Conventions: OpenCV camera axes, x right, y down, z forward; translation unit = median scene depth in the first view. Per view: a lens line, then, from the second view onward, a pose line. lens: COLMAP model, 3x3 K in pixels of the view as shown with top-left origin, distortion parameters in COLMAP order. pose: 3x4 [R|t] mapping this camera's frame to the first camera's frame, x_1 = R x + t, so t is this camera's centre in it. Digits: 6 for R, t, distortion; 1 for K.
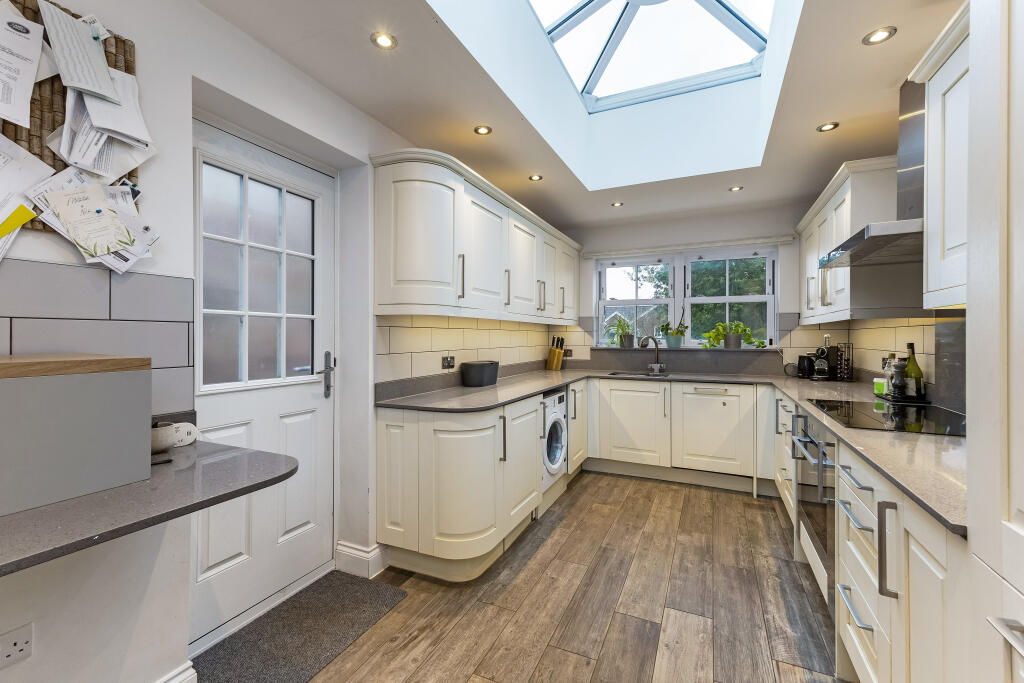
lens RADIAL K [[443.2, 0, 510.5], [0, 443.2, 337.7], [0, 0, 1]] dist [0.018246, -0.000133]
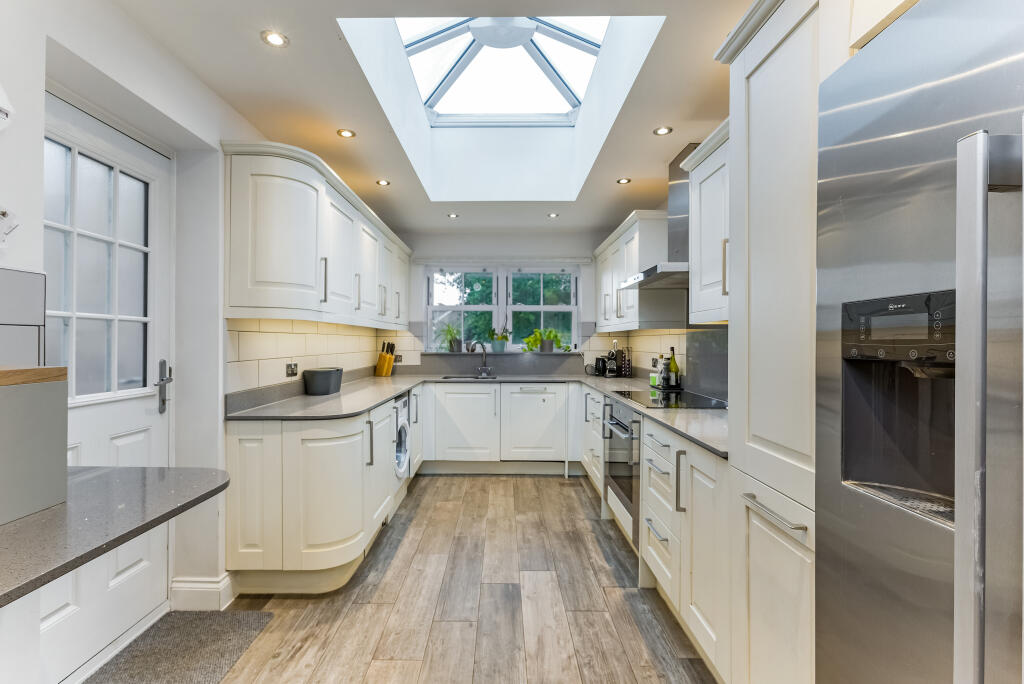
lens RADIAL K [[474.6, 0, 504.4], [0, 474.6, 343.4], [0, 0, 1]] dist [-0.000623, -0.000127]
pose [[0.908243, -0.001332, 0.418442, -0.184796], [0.000434, 0.999997, 0.002241, -0.002305], [-0.418444, -0.001853, 0.908241, -0.105127]]
